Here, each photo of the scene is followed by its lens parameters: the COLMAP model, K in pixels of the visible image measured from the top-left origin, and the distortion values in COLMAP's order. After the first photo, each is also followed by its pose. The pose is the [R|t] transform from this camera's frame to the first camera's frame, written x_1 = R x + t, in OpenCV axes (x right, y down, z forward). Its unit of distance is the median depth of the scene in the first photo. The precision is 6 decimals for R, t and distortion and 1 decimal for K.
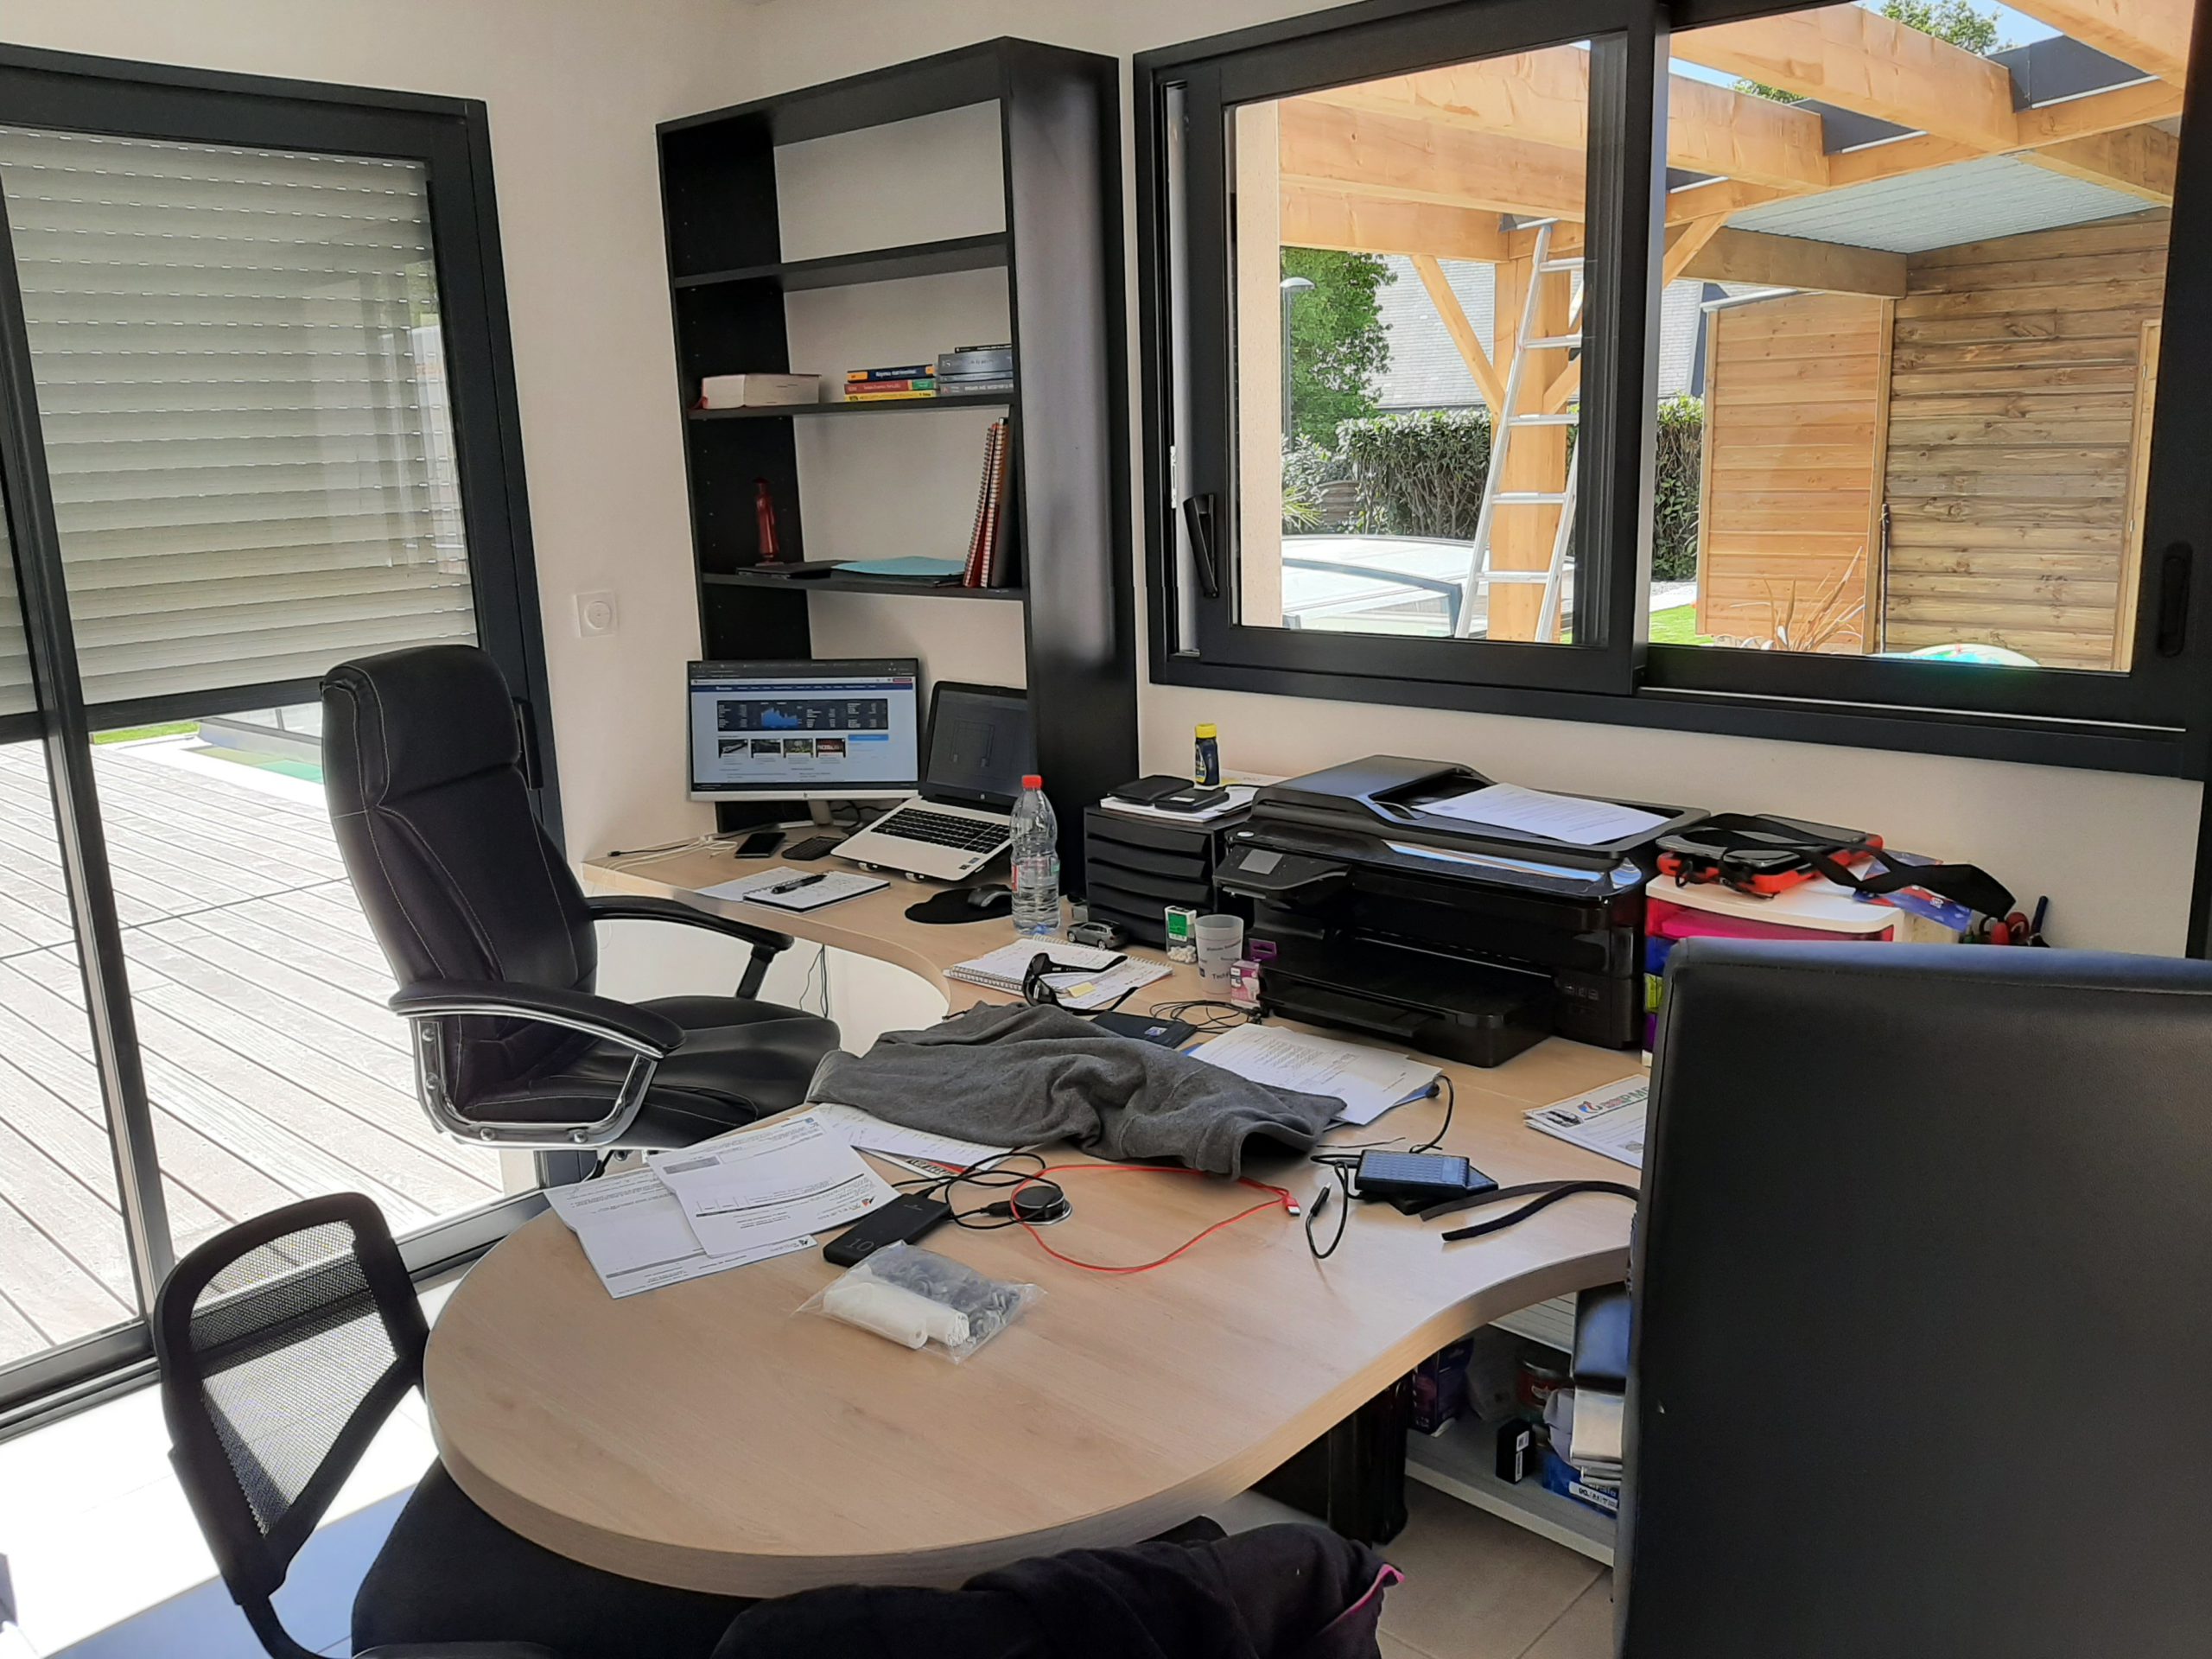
lens RADIAL K [[1737.1, 0, 1109.1], [0, 1737.1, 824.8], [0, 0, 1]] dist [0.047949, -0.049320]
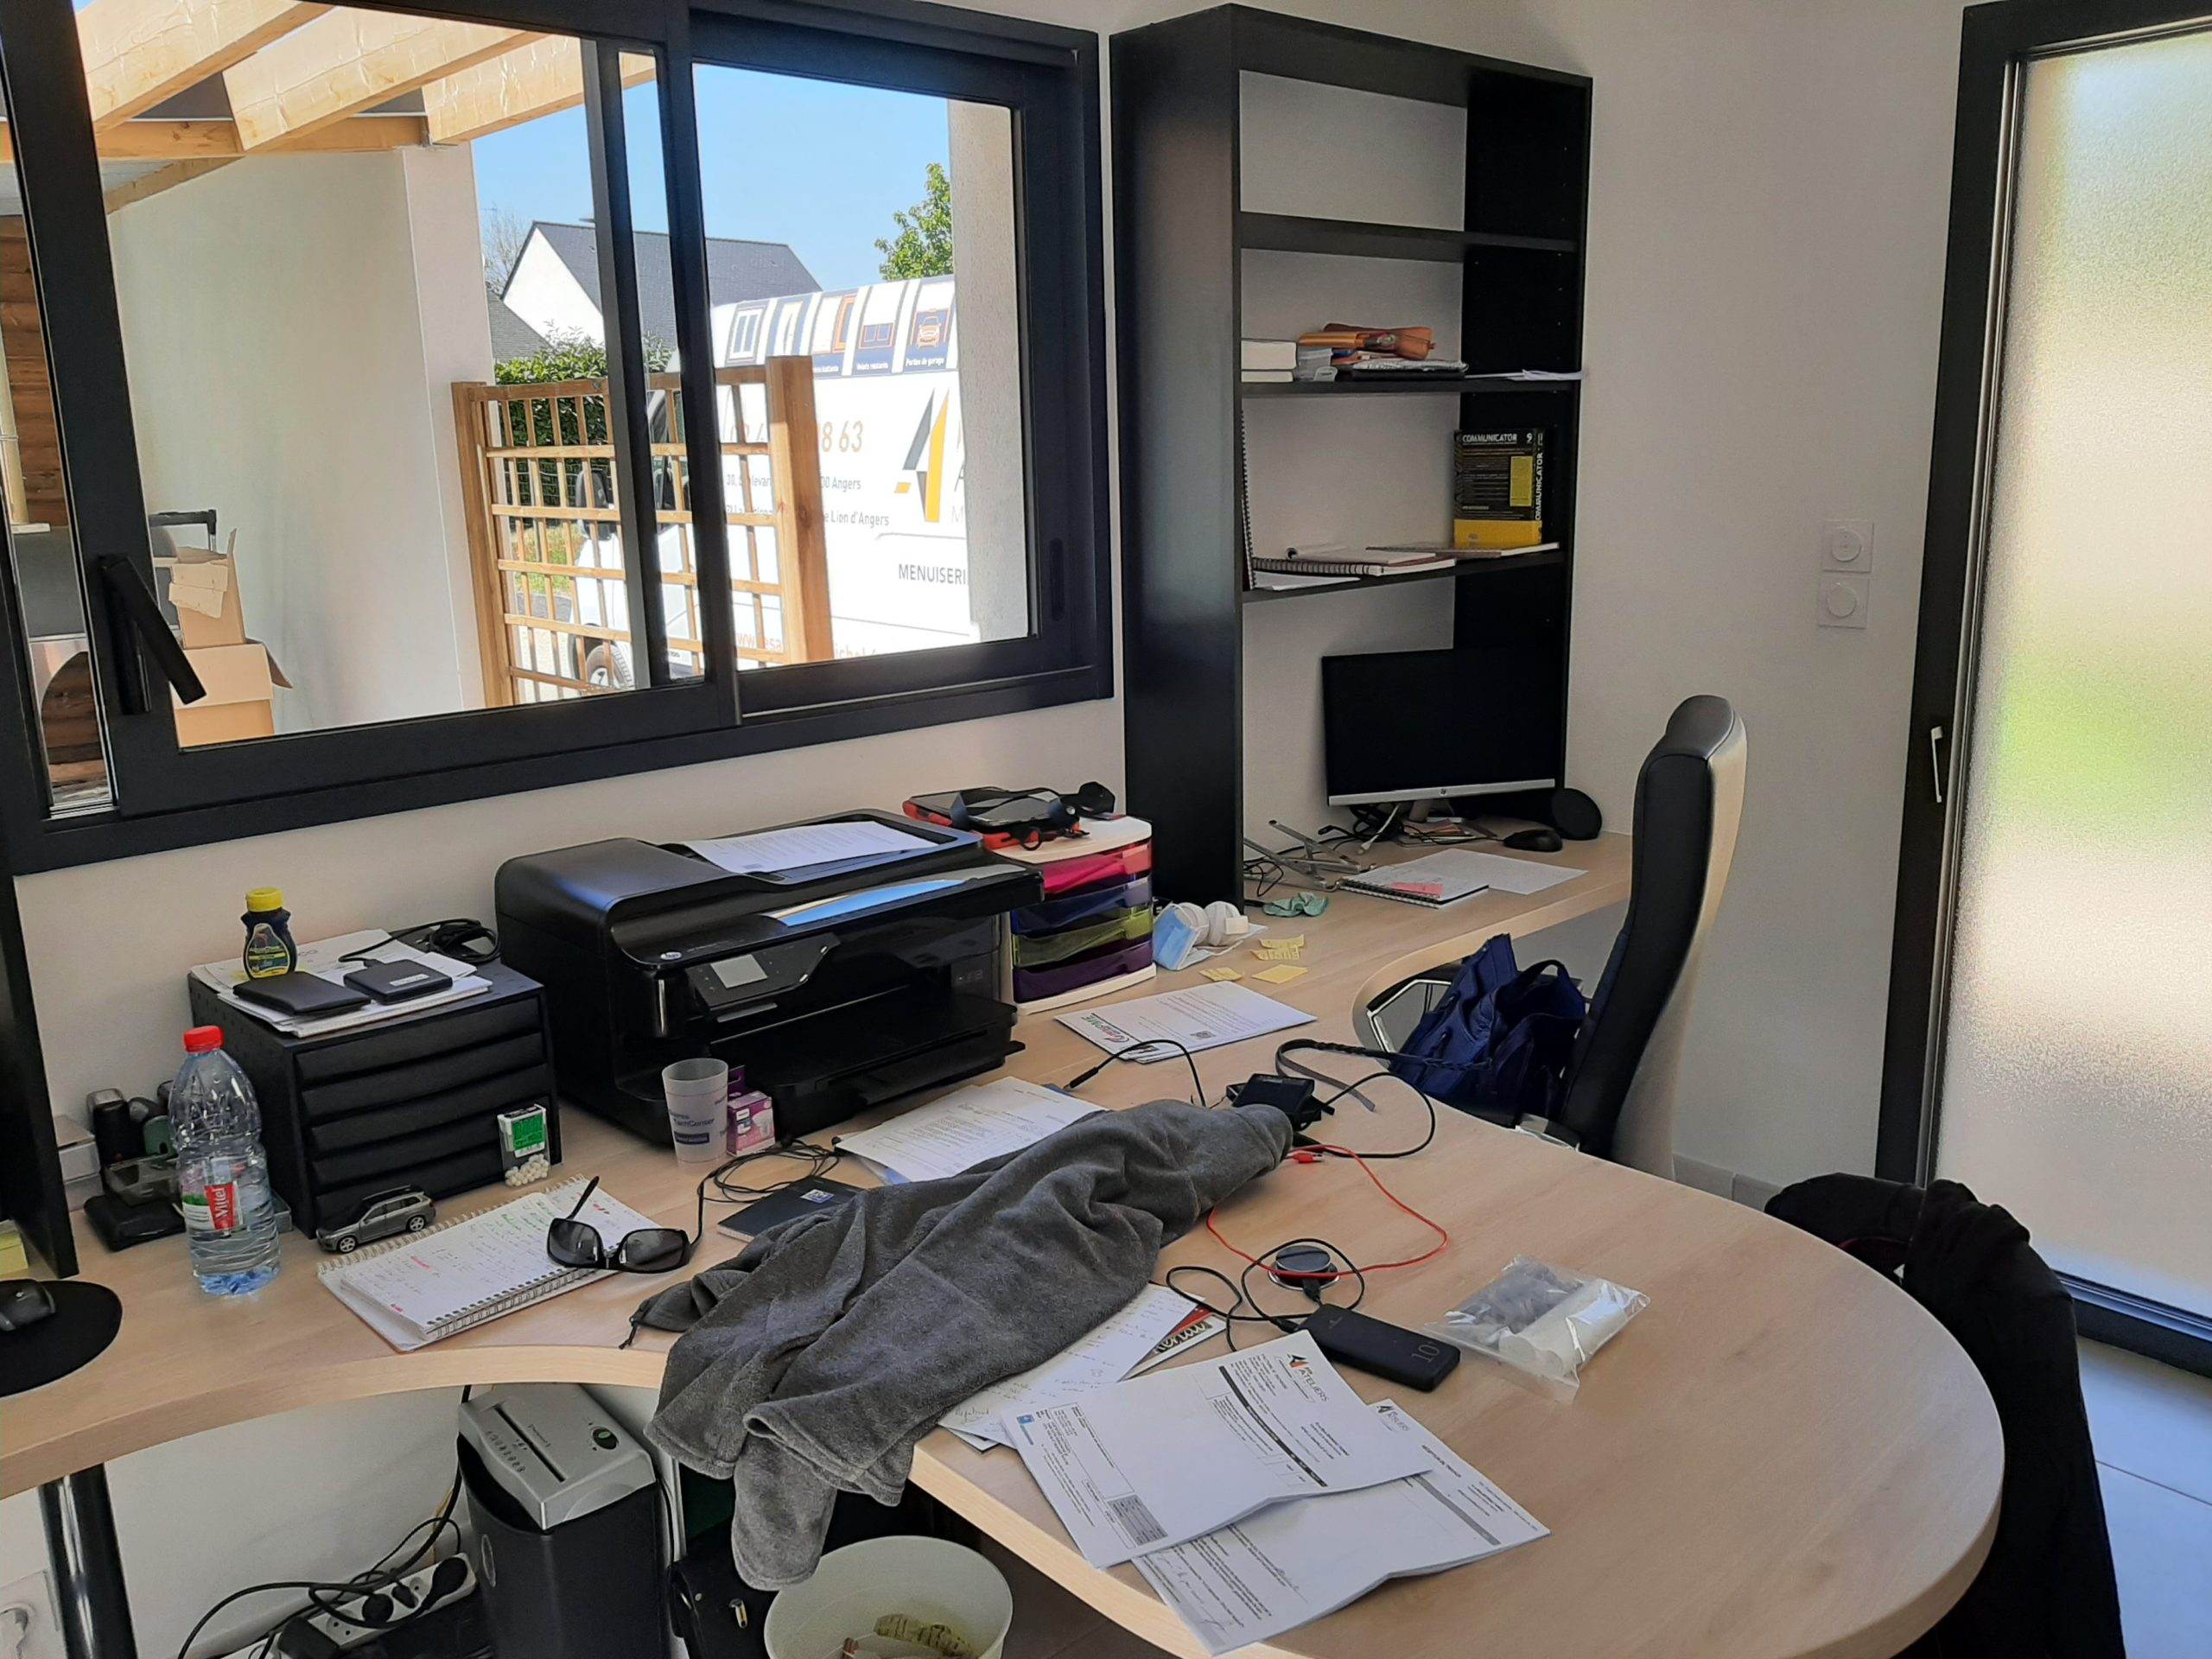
lens RADIAL K [[1737.1, 0, 1109.0], [0, 1737.1, 830.9], [0, 0, 1]] dist [0.047949, -0.049320]
pose [[0.078804, -0.201740, 0.976264, -0.853535], [0.237625, 0.954882, 0.178141, -0.183517], [-0.968155, 0.217946, 0.123188, 0.872801]]
